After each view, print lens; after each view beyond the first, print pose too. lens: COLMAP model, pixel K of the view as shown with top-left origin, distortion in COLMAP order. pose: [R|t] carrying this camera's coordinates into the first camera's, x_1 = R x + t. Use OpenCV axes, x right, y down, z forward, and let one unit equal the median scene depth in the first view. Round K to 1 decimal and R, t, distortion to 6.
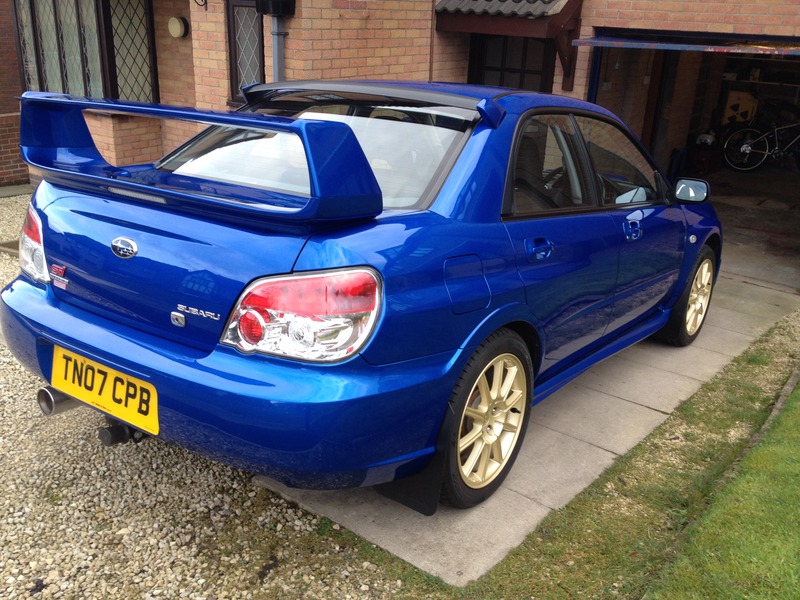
lens RADIAL K [[729.0, 0, 400.0], [0, 729.0, 300.0], [0, 0, 1]] dist [0.002009, -0.004864]
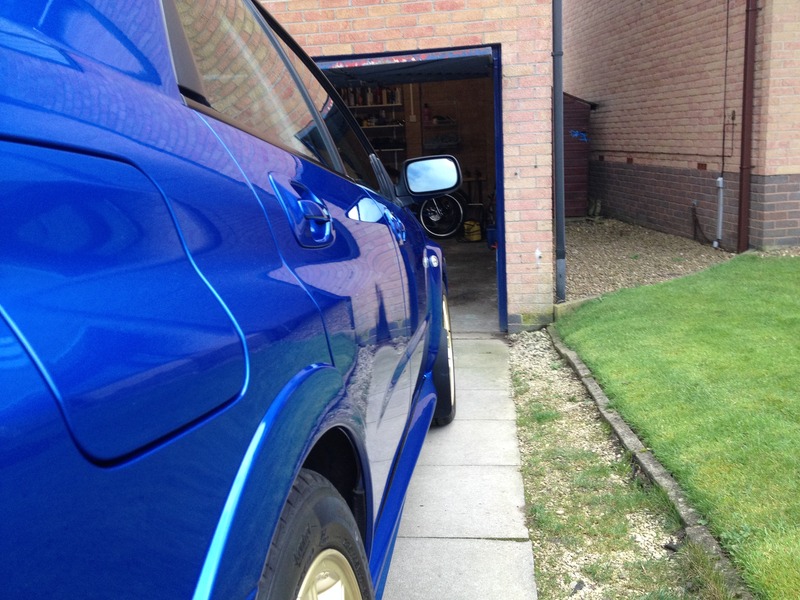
lens RADIAL K [[762.8, 0, 377.0], [0, 762.8, 299.9], [0, 0, 1]] dist [0.117294, -0.187353]
pose [[0.866852, -0.187688, 0.461888, 0.030233], [0.262845, 0.959271, -0.103497, 0.011030], [-0.423651, 0.211121, 0.880879, 0.480909]]
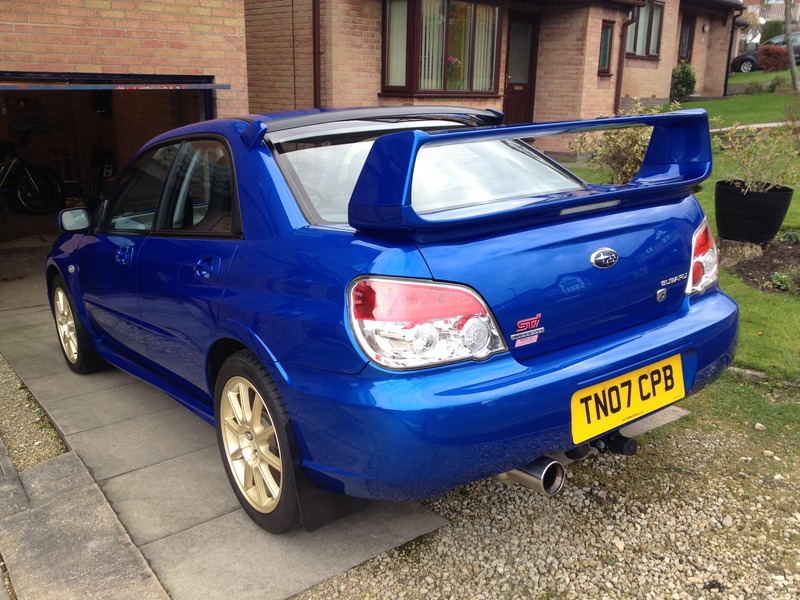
lens RADIAL K [[729.0, 0, 400.0], [0, 729.0, 300.0], [0, 0, 1]] dist [0.002009, -0.004864]
pose [[0.337974, -0.292496, 0.894550, -0.807937], [0.347942, 0.921973, 0.170005, -0.167274], [-0.874477, 0.253794, 0.413375, 0.486121]]
